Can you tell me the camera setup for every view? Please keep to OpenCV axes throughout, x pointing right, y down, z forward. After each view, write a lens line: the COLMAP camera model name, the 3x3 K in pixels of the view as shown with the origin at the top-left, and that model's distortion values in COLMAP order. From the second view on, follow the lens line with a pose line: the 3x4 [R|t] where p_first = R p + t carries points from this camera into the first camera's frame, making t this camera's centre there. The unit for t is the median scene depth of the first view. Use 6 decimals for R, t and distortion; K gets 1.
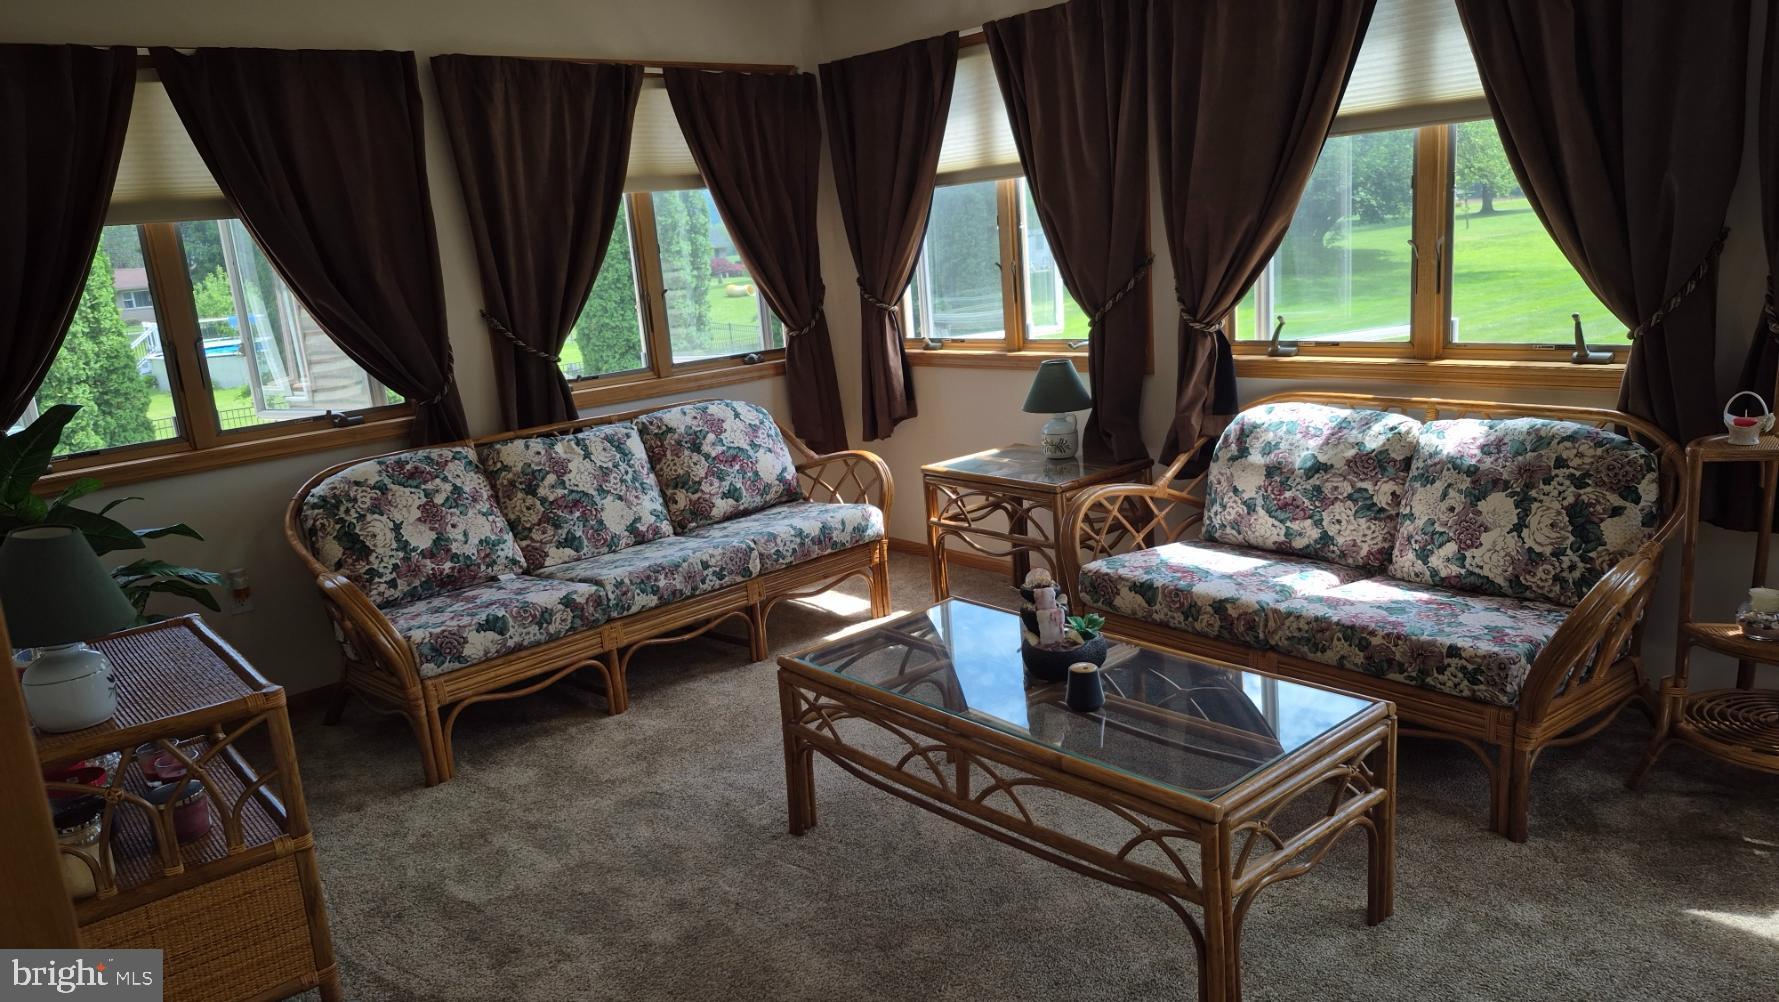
lens RADIAL K [[1208.4, 0, 828.2], [0, 1208.4, 506.8], [0, 0, 1]] dist [0.003520, -0.033068]
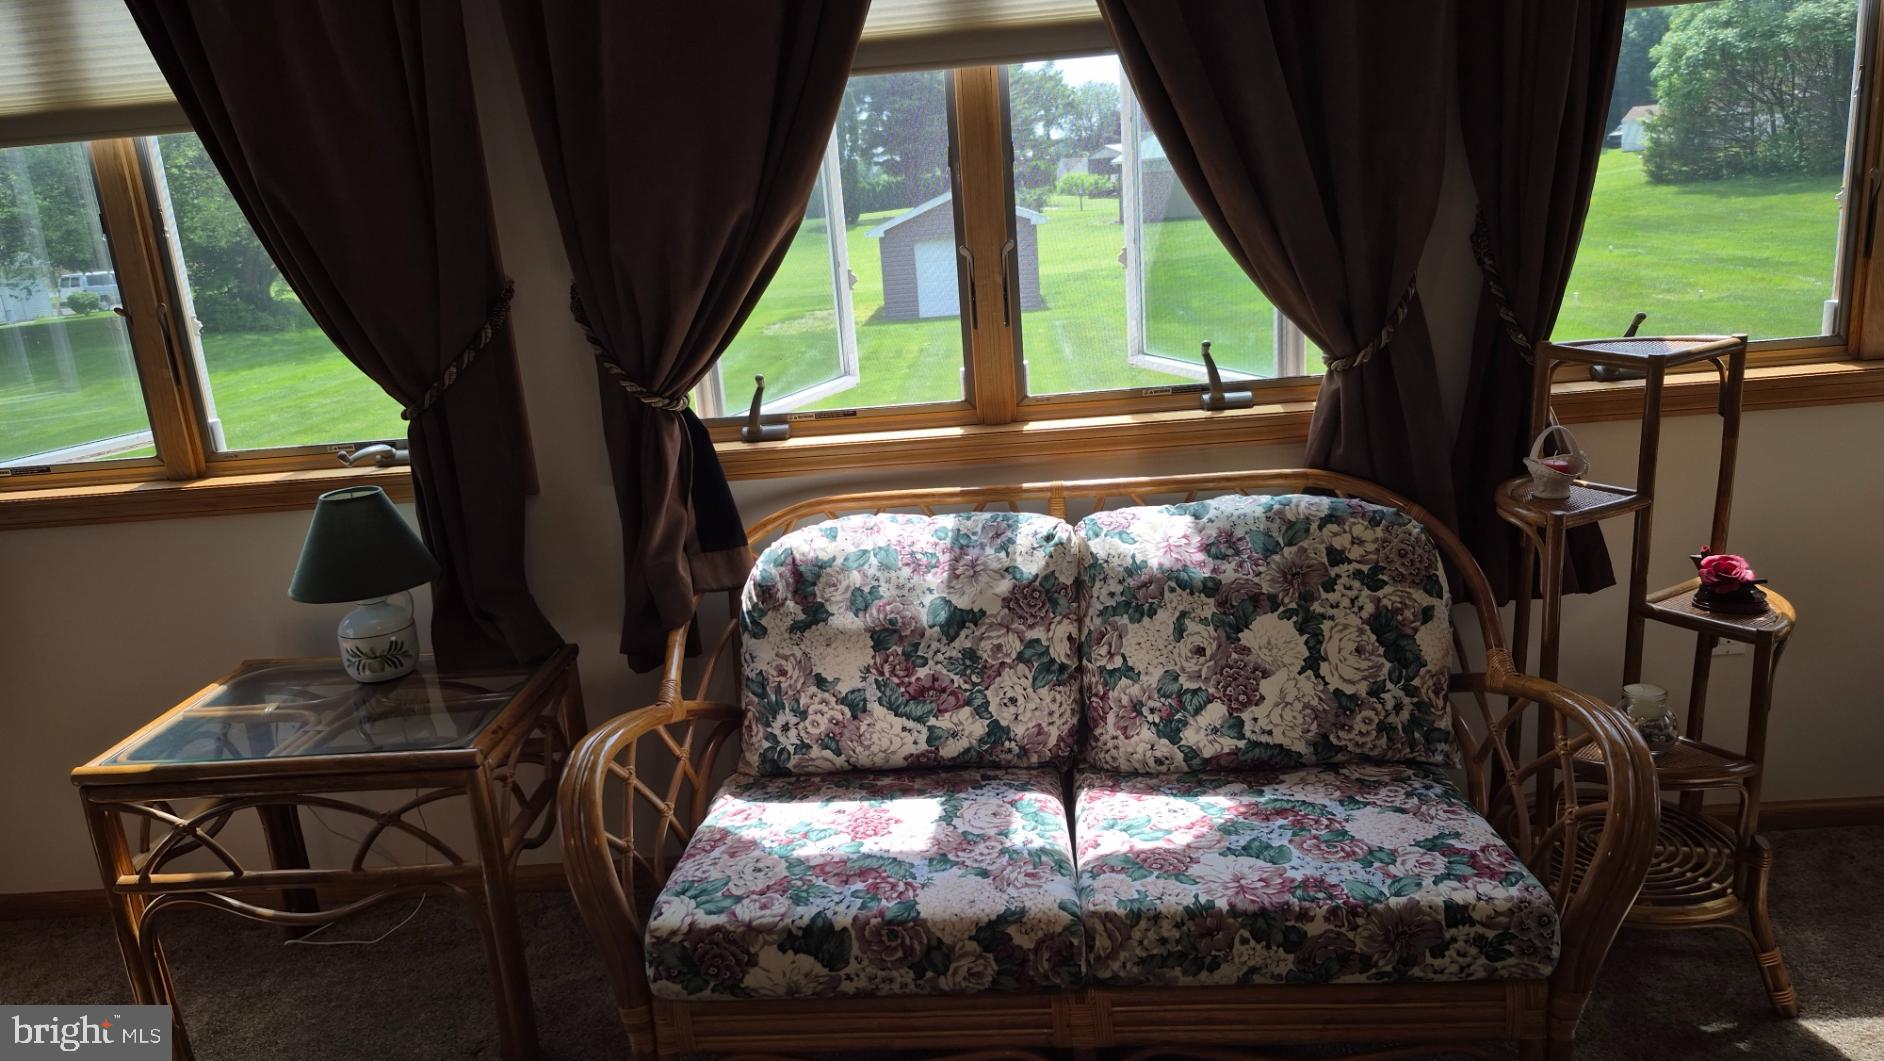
lens RADIAL K [[1290.6, 0, 926.1], [0, 1290.6, 521.0], [0, 0, 1]] dist [0.162568, -0.304878]
pose [[0.661039, -0.149017, 0.735406, -0.079271], [0.181348, 0.982755, 0.036129, -0.117056], [-0.728108, 0.109481, 0.676663, 0.625446]]
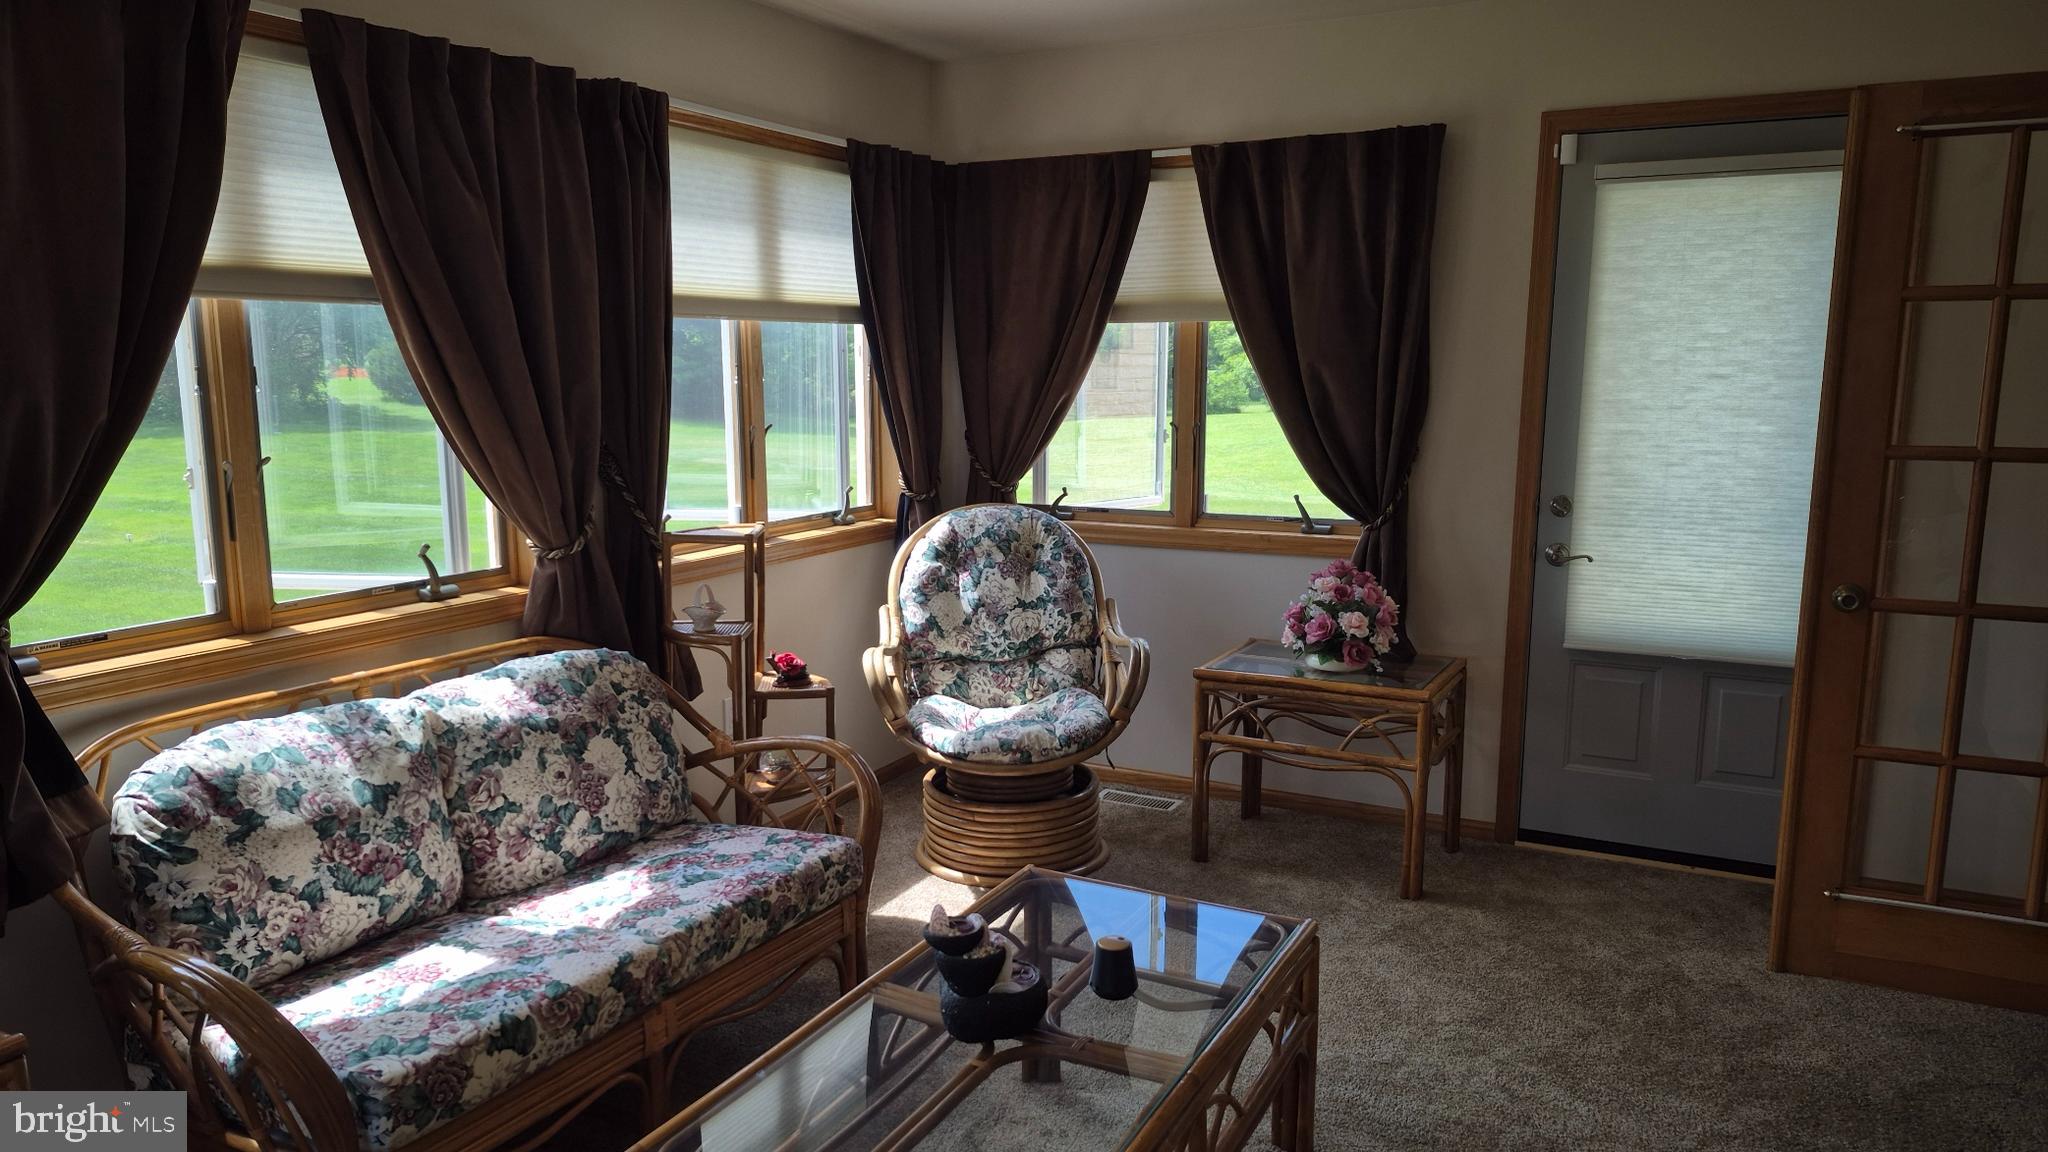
lens RADIAL K [[1386.3, 0, 1029.5], [0, 1386.3, 585.2], [0, 0, 1]] dist [0.049301, -0.086272]
pose [[-0.408799, -0.057331, 0.910822, -0.462732], [0.232564, 0.958532, 0.164714, -0.201768], [-0.882495, 0.279160, -0.378514, 1.035109]]
